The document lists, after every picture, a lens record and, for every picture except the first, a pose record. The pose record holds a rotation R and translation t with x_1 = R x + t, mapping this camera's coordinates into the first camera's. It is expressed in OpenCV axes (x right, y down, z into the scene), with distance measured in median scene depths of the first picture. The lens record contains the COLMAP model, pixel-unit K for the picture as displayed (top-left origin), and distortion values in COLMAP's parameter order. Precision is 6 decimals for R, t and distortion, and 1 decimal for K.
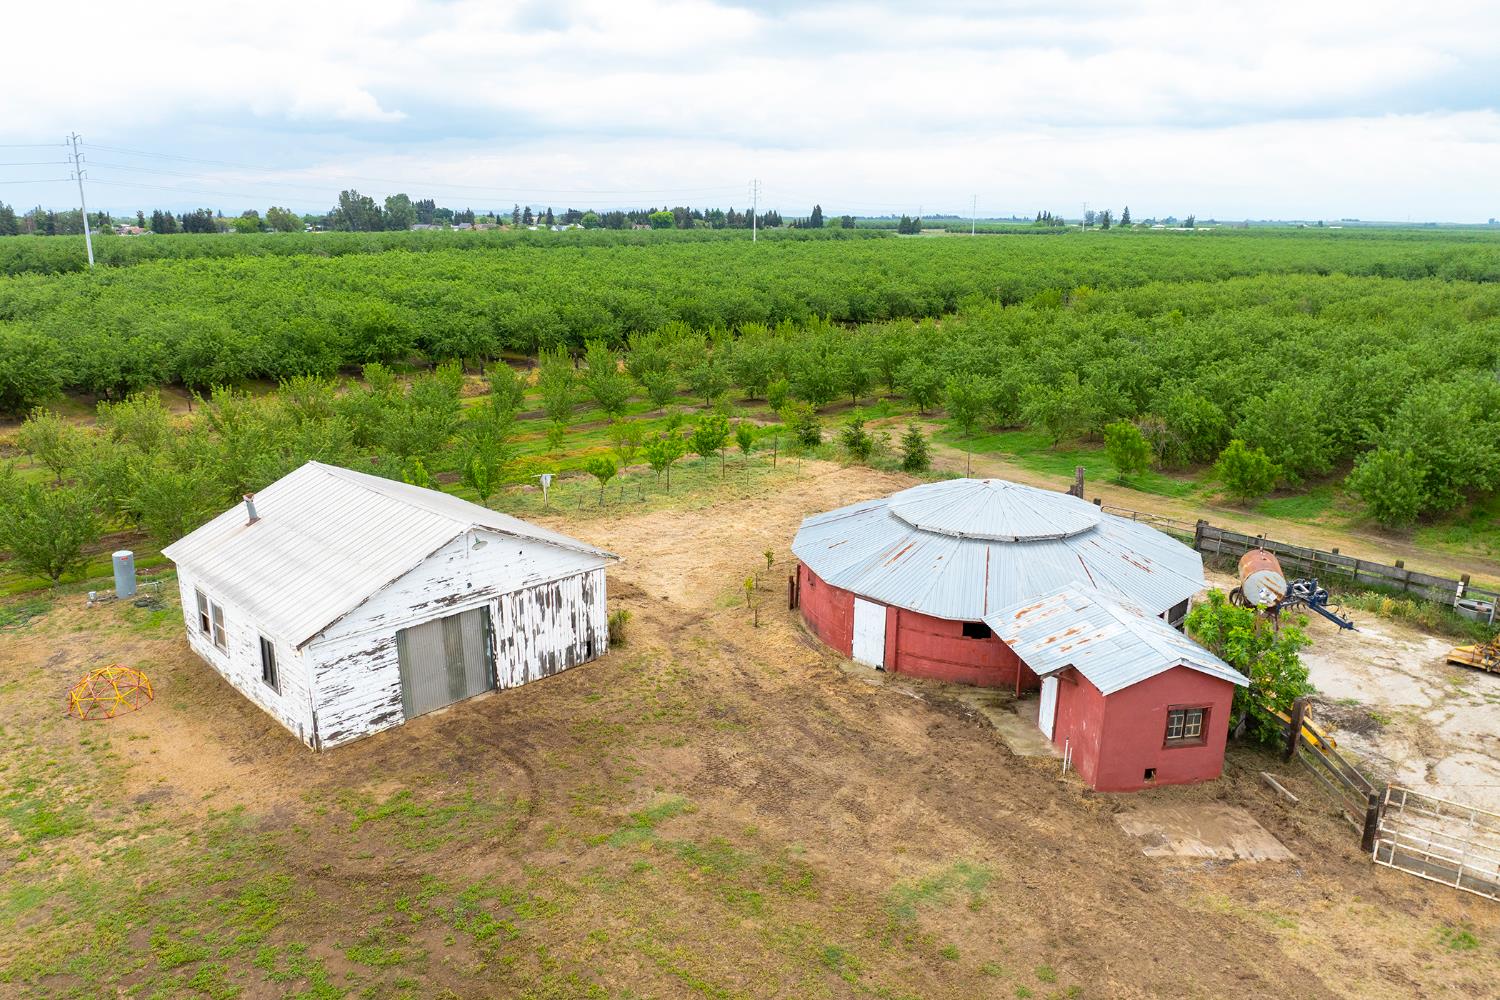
lens RADIAL K [[1061.5, 0, 749.0], [0, 1061.5, 478.7], [0, 0, 1]] dist [-0.039095, 0.003775]
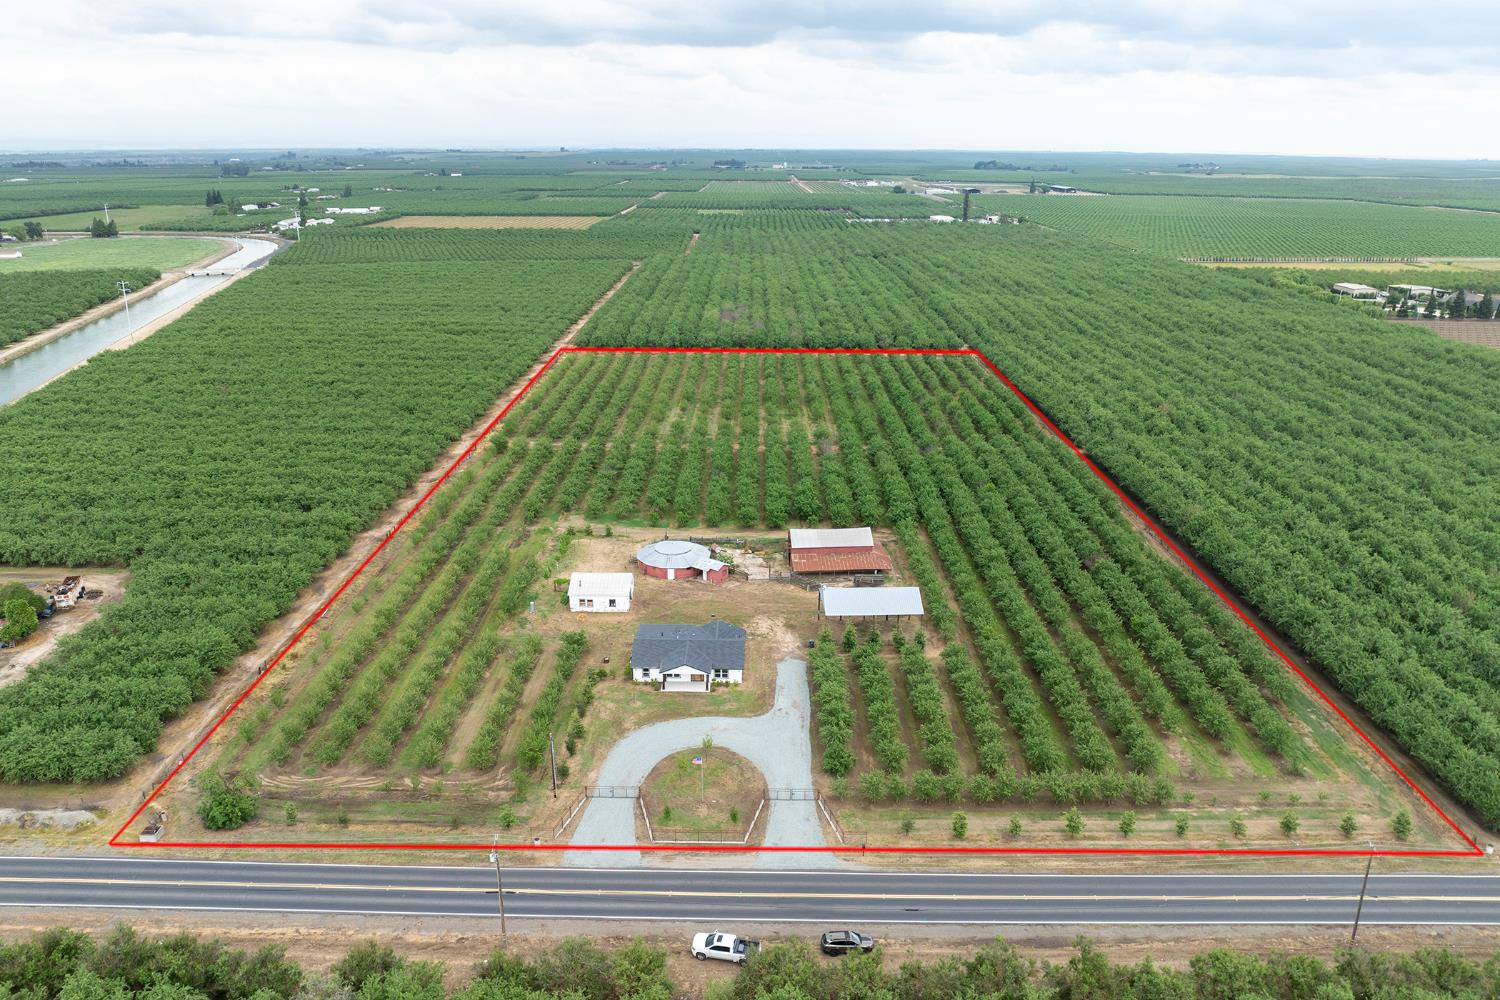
lens RADIAL K [[1059.2, 0, 750.0], [0, 1059.2, 500.0], [0, 0, 1]] dist [-0.041066, 0.004101]
pose [[0.711285, -0.226613, 0.665372, -3.415747], [0.165160, 0.973985, 0.155164, -1.103139], [-0.683224, -0.000473, 0.730208, -3.630609]]
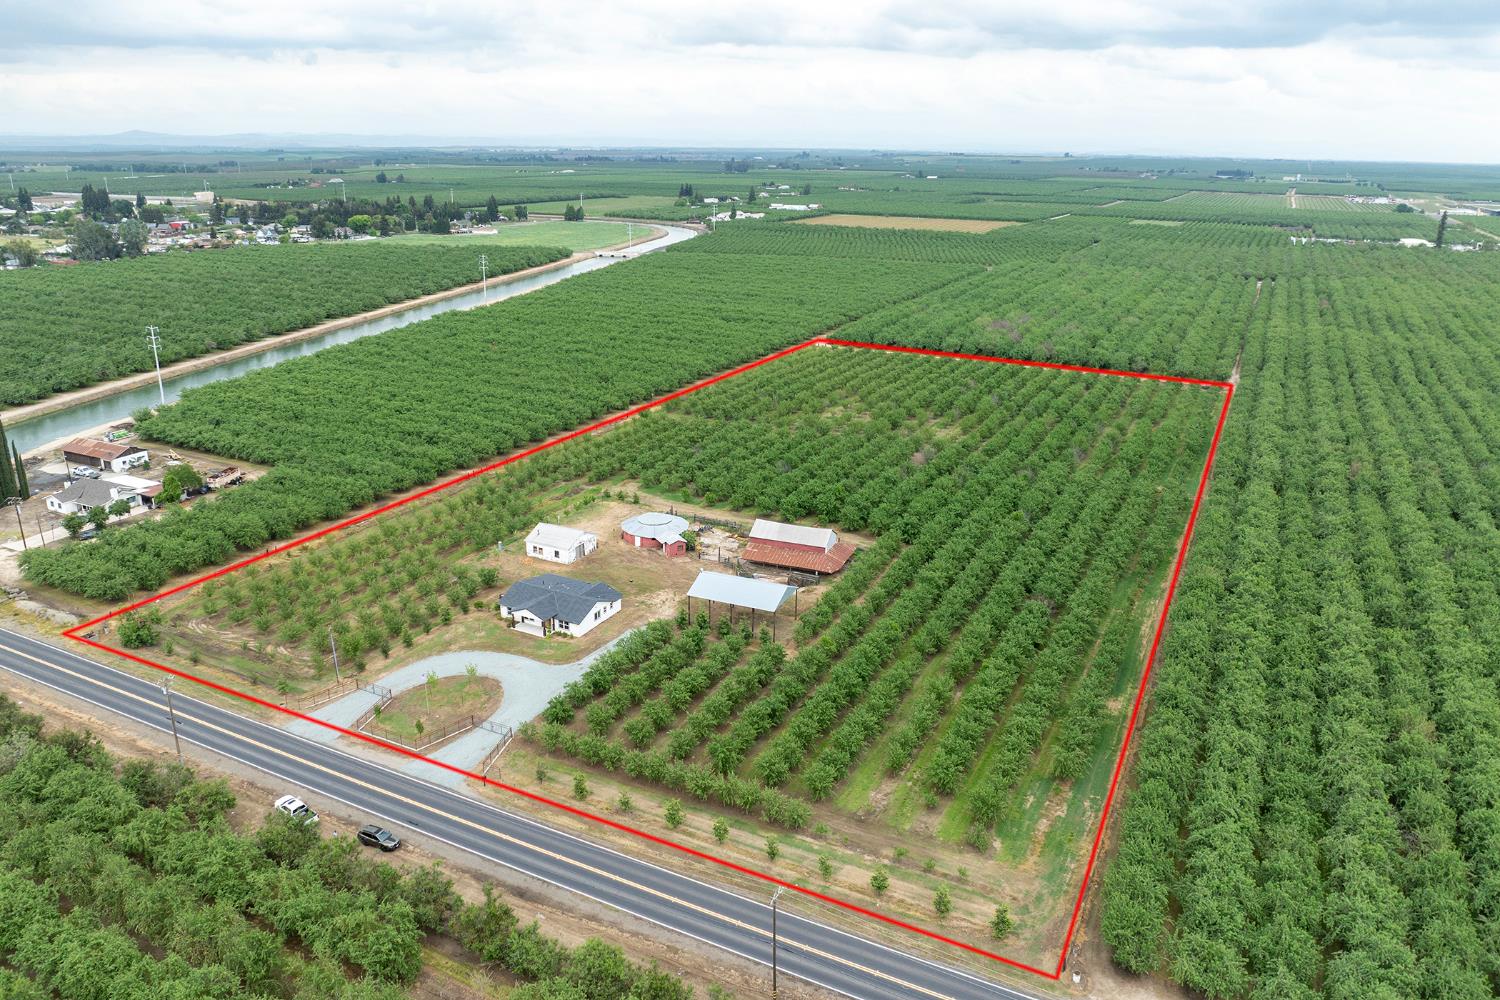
lens RADIAL K [[1059.2, 0, 750.0], [0, 1059.2, 500.0], [0, 0, 1]] dist [-0.041066, 0.004101]
pose [[0.949966, -0.096280, 0.297145, -1.124722], [0.069494, 0.992612, 0.099455, -0.695816], [-0.304526, -0.073829, 0.949639, -5.297890]]
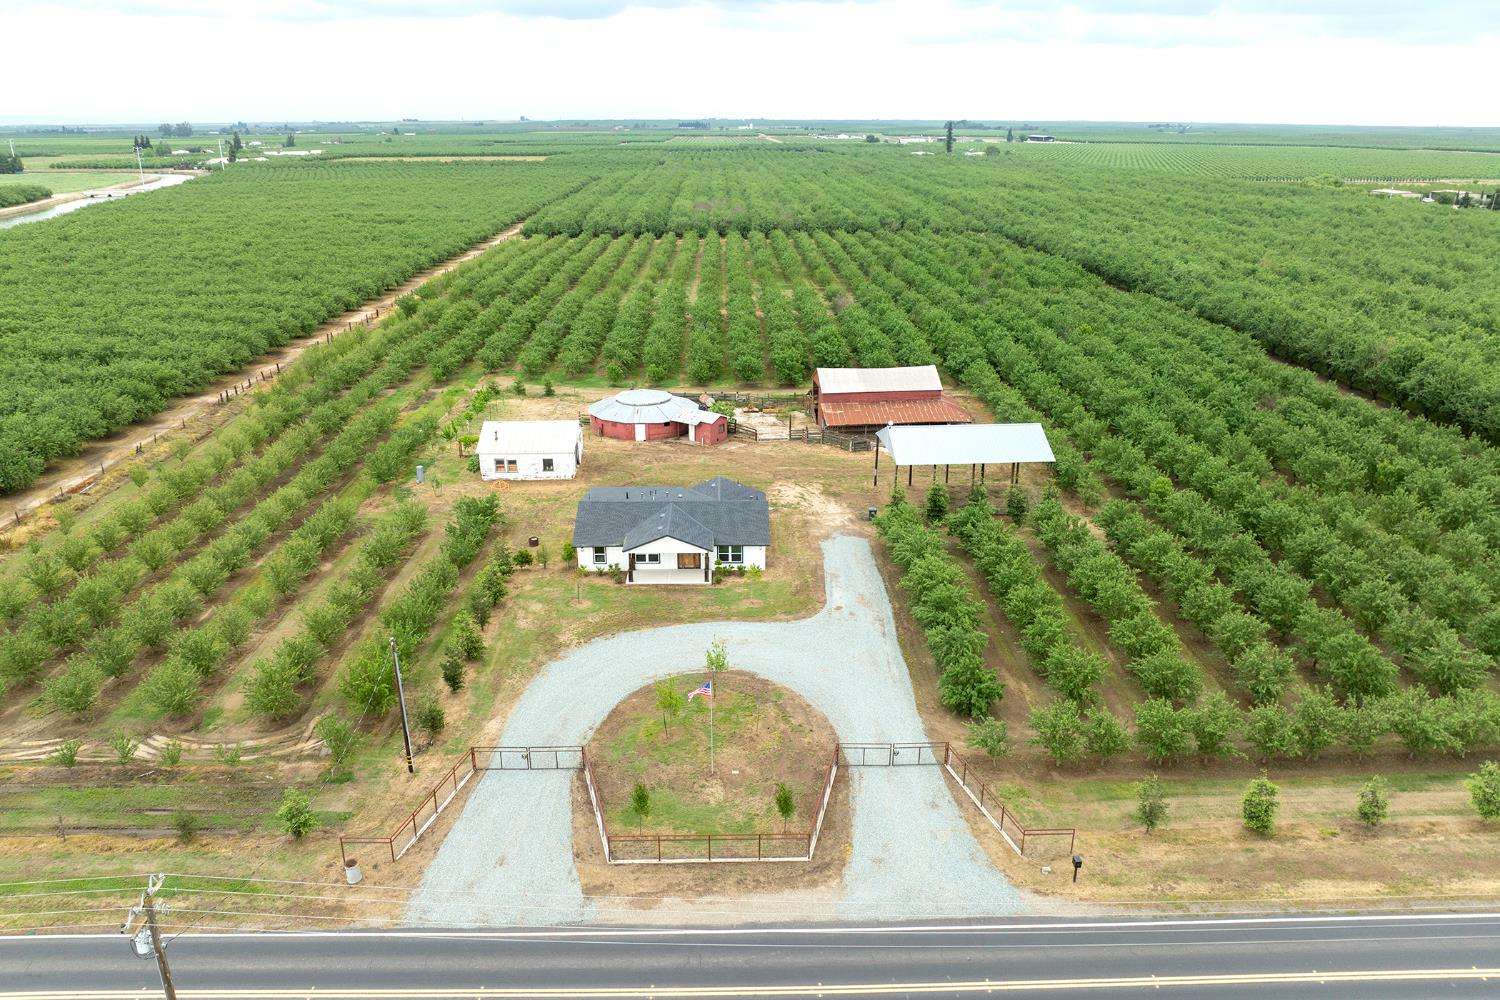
lens RADIAL K [[1061.5, 0, 749.0], [0, 1061.5, 478.7], [0, 0, 1]] dist [-0.039095, 0.003775]
pose [[0.687913, -0.237973, 0.685671, -2.328288], [0.175661, 0.971222, 0.160843, -0.247795], [-0.704215, 0.009800, 0.709919, -2.059285]]
